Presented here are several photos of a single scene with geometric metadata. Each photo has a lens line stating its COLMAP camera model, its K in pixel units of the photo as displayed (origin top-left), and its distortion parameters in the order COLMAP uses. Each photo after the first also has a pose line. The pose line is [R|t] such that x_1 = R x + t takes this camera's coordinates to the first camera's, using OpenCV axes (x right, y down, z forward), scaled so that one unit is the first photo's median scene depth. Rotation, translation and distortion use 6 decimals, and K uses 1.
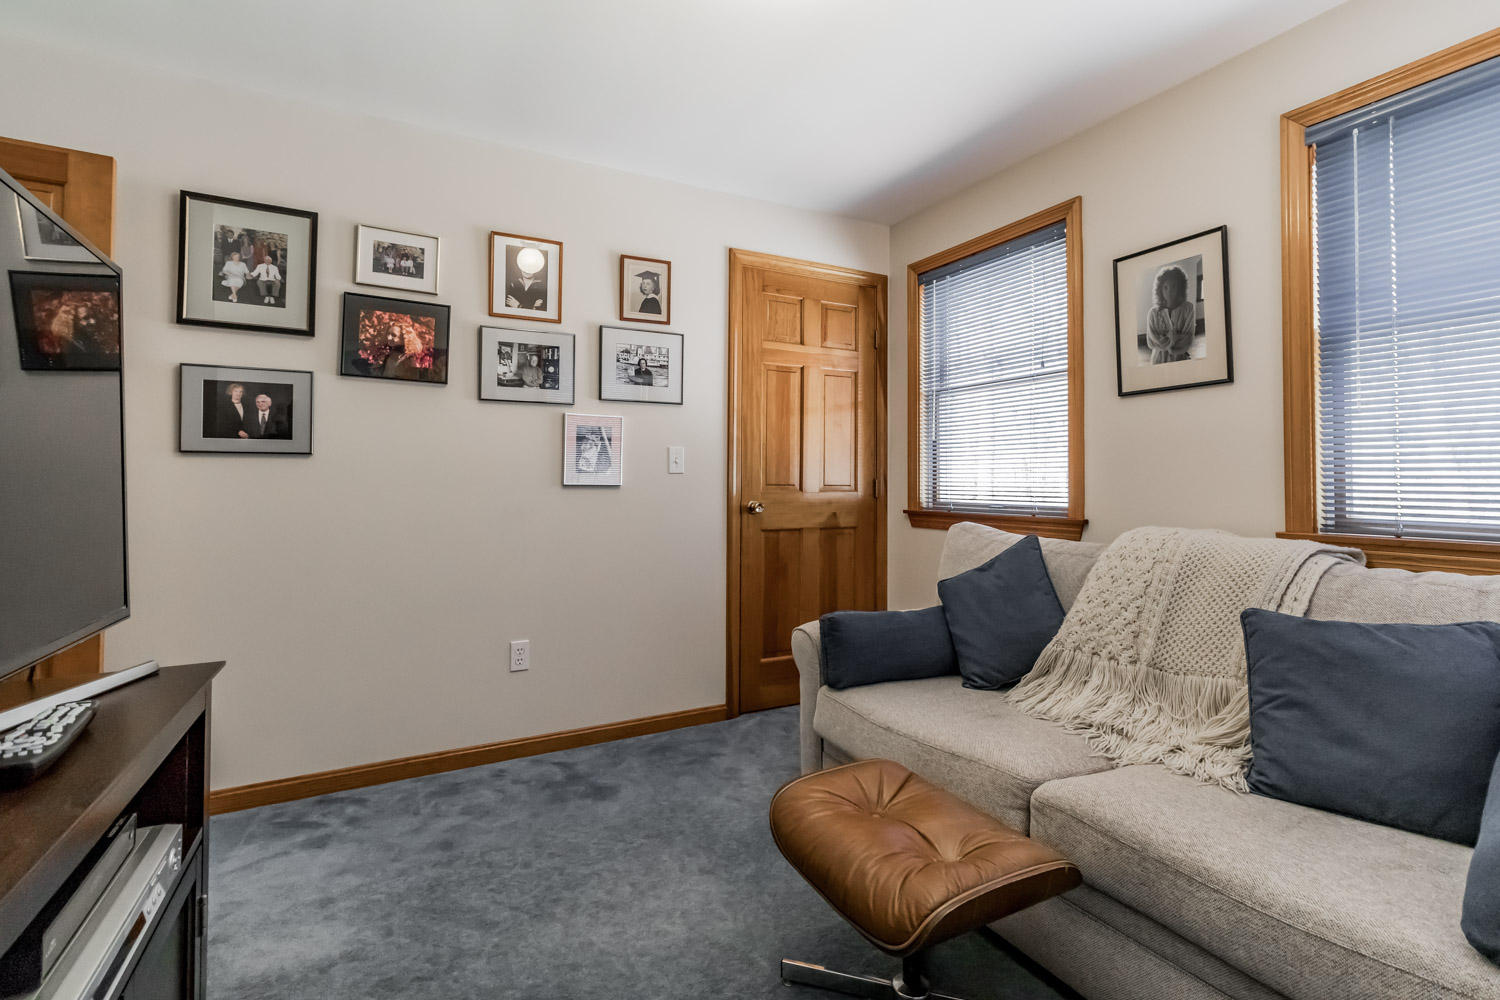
lens RADIAL K [[695.5, 0, 734.6], [0, 695.5, 466.4], [0, 0, 1]] dist [-0.004742, 0.000993]
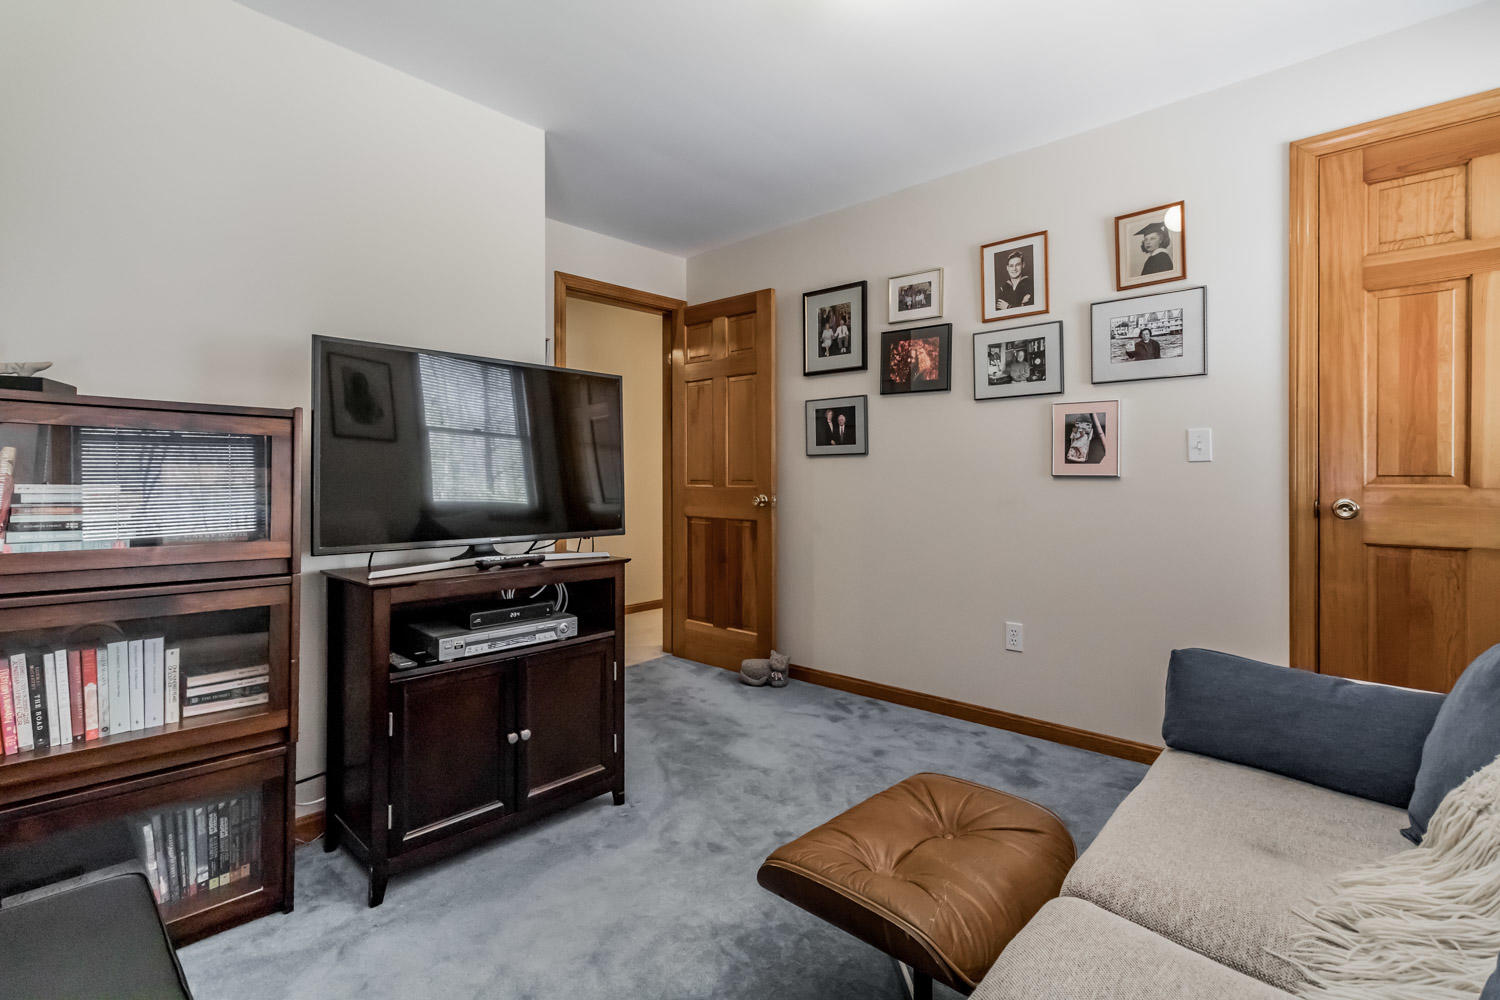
lens RADIAL K [[695.5, 0, 750.8], [0, 695.5, 487.0], [0, 0, 1]] dist [-0.004742, 0.000993]
pose [[0.332685, 0.008724, -0.942997, 0.591336], [0.016472, 0.999751, 0.015060, 0.022339], [0.942894, -0.020543, 0.332459, 0.289315]]
